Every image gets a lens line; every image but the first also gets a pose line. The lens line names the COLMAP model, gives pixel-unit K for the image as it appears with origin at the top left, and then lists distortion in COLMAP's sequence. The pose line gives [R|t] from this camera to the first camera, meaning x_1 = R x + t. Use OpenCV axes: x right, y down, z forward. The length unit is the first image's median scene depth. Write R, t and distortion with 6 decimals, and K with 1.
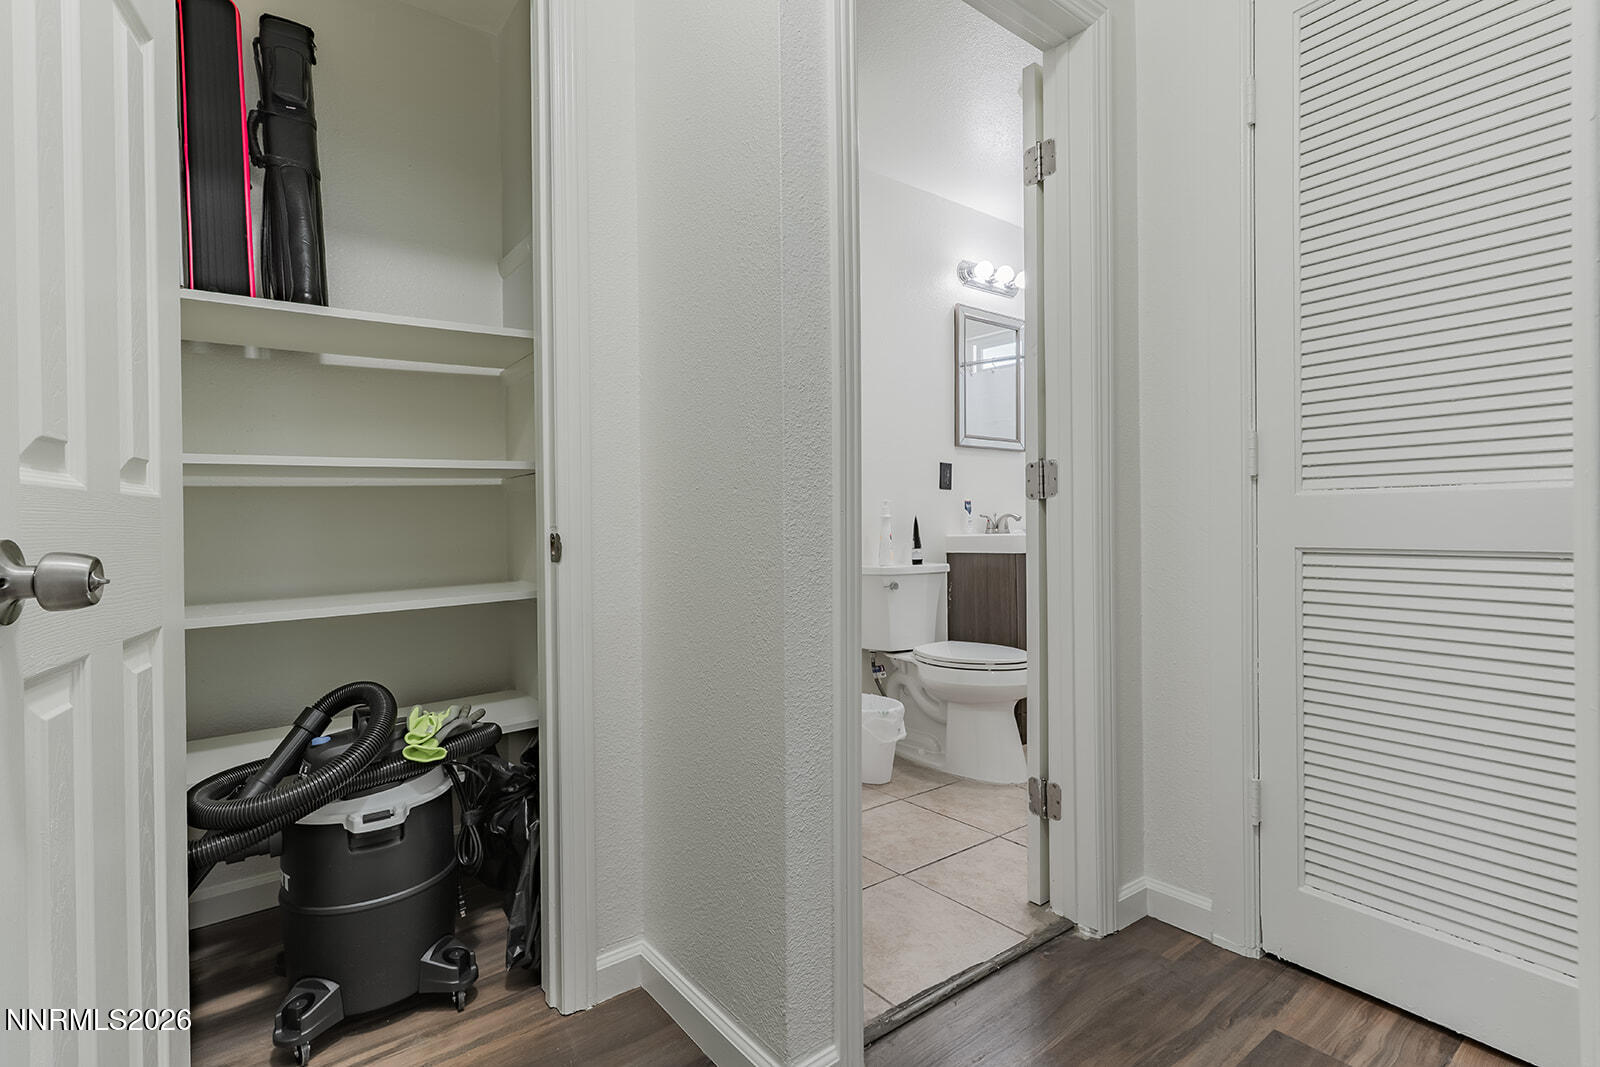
lens RADIAL K [[761.1, 0, 800.0], [0, 761.1, 533.5], [0, 0, 1]] dist [-0.003511, -0.000459]
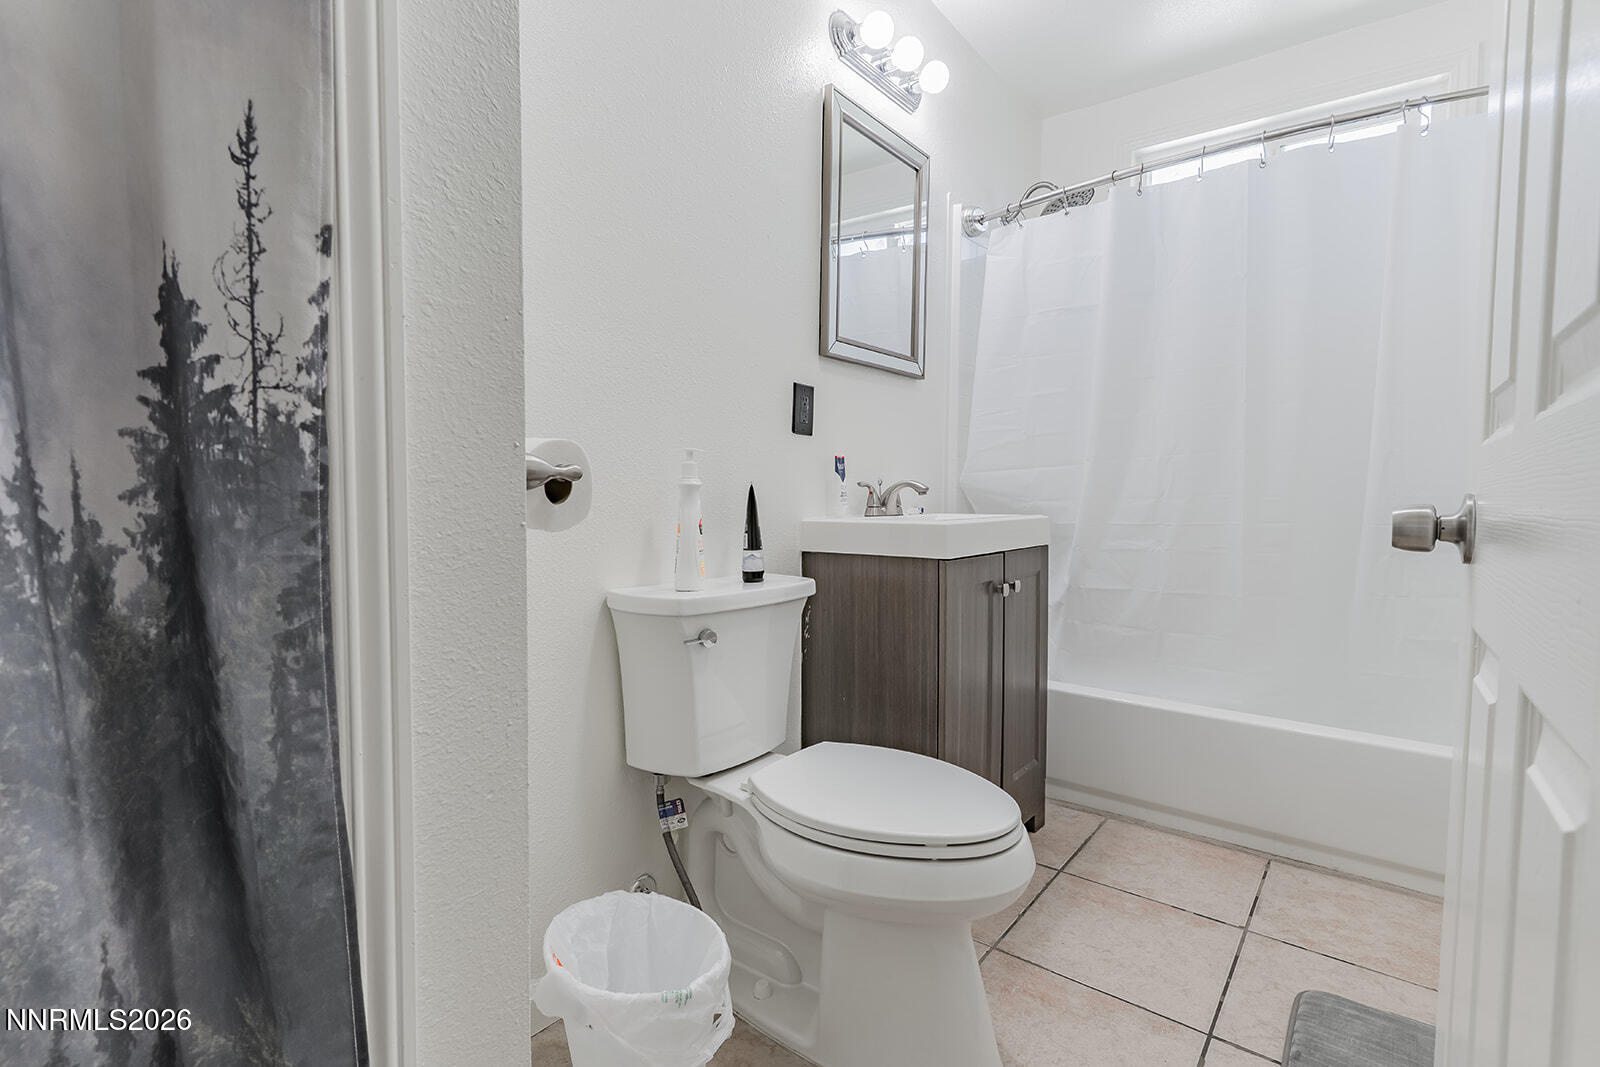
lens RADIAL K [[761.1, 0, 800.0], [0, 761.1, 533.5], [0, 0, 1]] dist [-0.003511, -0.000459]
pose [[0.967072, 0.004711, 0.254459, 0.052772], [-0.018755, 0.998429, 0.052792, -0.016125], [-0.253811, -0.055826, 0.965642, 0.474165]]
